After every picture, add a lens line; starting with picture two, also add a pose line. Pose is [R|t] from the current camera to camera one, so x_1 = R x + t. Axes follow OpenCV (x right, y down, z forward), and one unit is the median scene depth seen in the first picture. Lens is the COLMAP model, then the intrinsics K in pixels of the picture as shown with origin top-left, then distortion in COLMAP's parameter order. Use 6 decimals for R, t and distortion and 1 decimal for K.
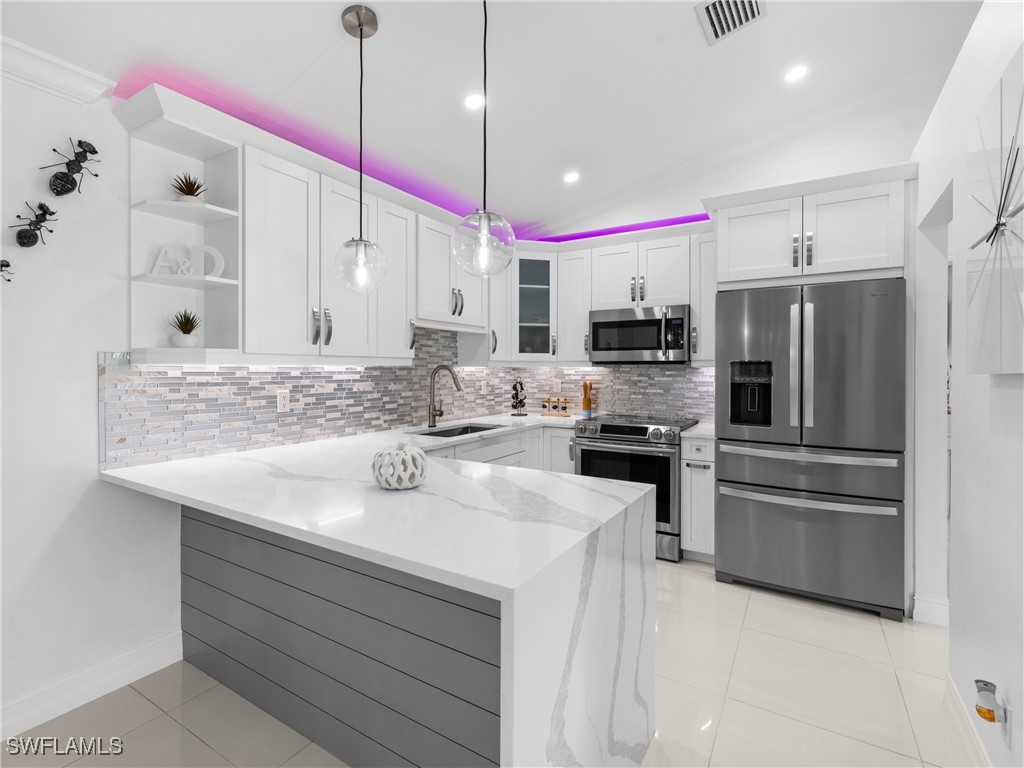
lens RADIAL K [[489.7, 0, 510.0], [0, 489.7, 374.7], [0, 0, 1]] dist [0.004122, 0.002670]
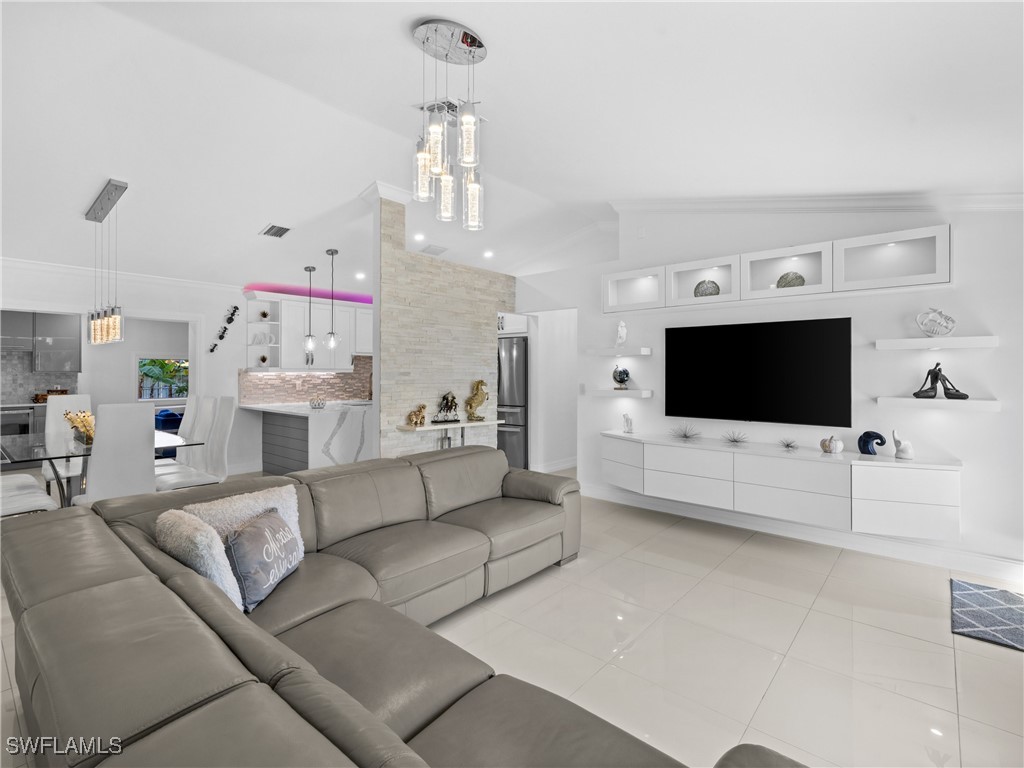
lens RADIAL K [[489.7, 0, 509.7], [0, 489.7, 372.8], [0, 0, 1]] dist [0.004122, 0.002670]
pose [[0.984840, -0.001919, -0.173452, 0.994226], [0.000158, 0.999948, -0.010163, 0.008704], [0.173462, 0.009981, 0.984790, -1.254649]]
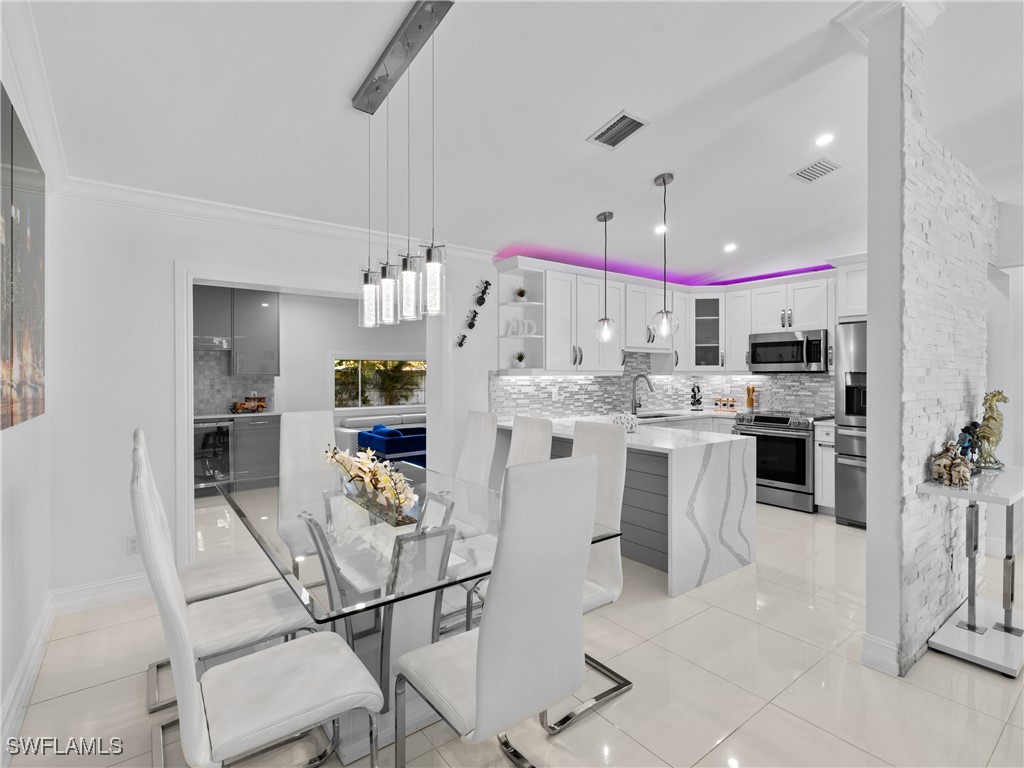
lens RADIAL K [[489.7, 0, 511.3], [0, 489.7, 375.9], [0, 0, 1]] dist [0.004122, 0.002670]
pose [[0.929536, -0.002565, -0.368724, 0.063929], [-0.000850, 0.999958, -0.009101, -0.001503], [0.368731, 0.008773, 0.929495, -0.710050]]
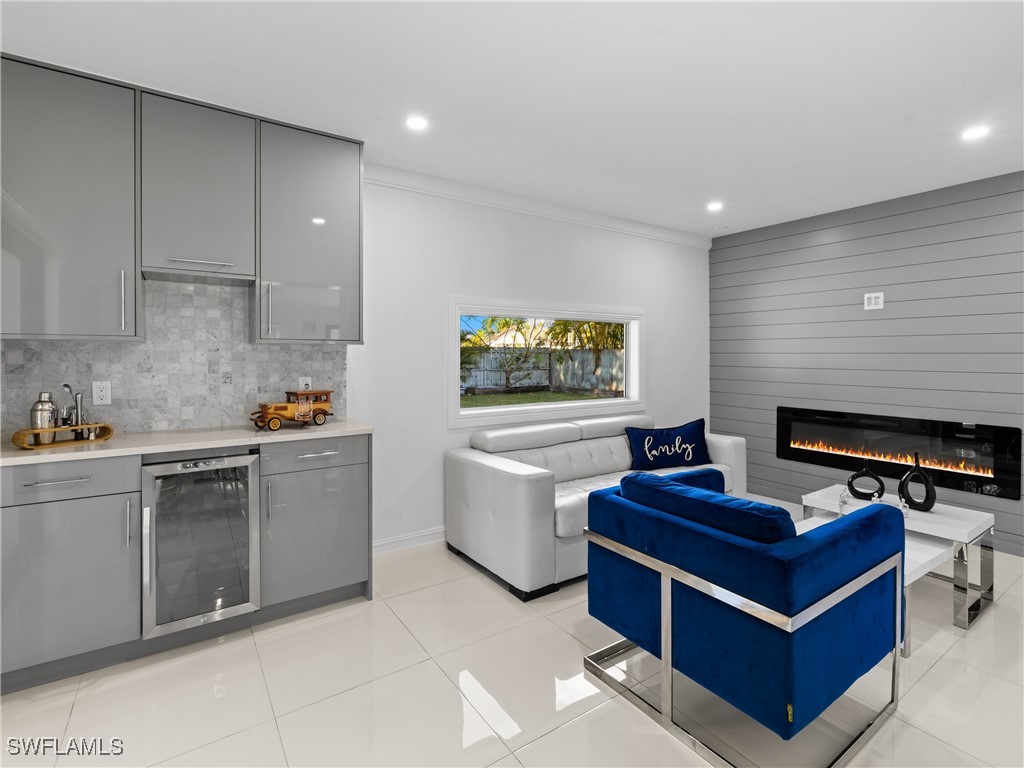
lens RADIAL K [[489.7, 0, 510.5], [0, 489.7, 358.7], [0, 0, 1]] dist [0.004122, 0.002670]
pose [[0.908418, 0.004449, -0.418040, -0.956063], [-0.005351, 0.999985, -0.000986, 0.008632], [0.418029, 0.003133, 0.908428, 0.123552]]
